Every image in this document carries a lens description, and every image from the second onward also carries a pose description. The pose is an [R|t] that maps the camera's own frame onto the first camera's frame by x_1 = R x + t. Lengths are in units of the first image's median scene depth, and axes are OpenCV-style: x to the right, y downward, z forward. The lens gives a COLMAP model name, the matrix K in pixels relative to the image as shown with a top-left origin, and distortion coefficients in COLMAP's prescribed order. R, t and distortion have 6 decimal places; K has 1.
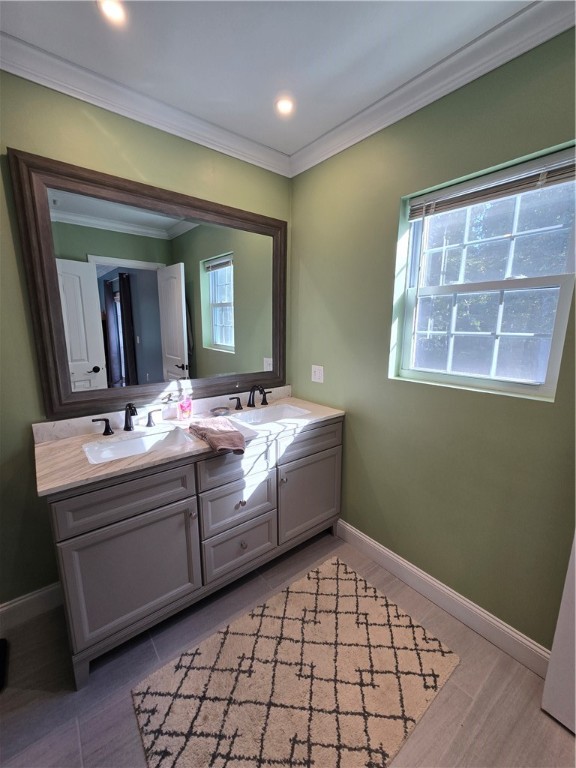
lens RADIAL K [[317.5, 0, 288.0], [0, 317.5, 384.0], [0, 0, 1]] dist [0.000591, 0.000532]
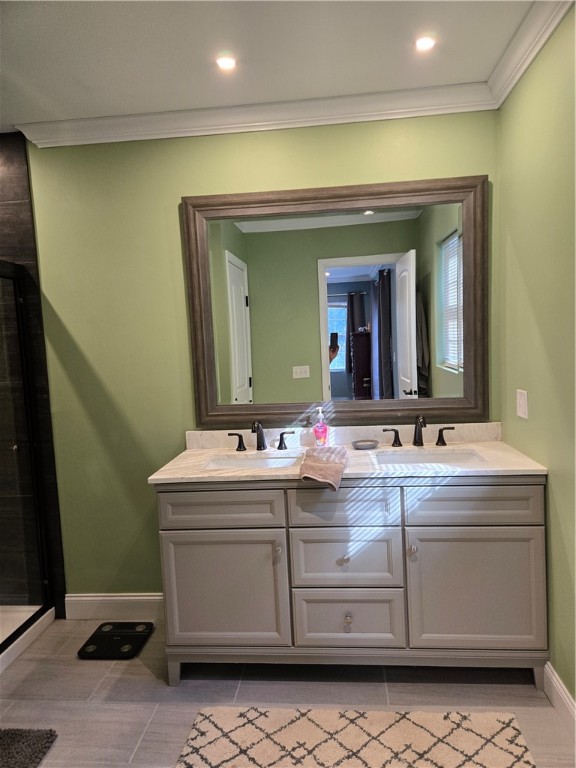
lens RADIAL K [[510.3, 0, 288.0], [0, 510.3, 384.0], [0, 0, 1]] dist [0.069660, -0.066436]
pose [[0.715211, 0.018441, -0.698665, 0.654012], [-0.082173, 0.994937, -0.057858, 0.035635], [0.694061, 0.098792, 0.713105, -0.036843]]
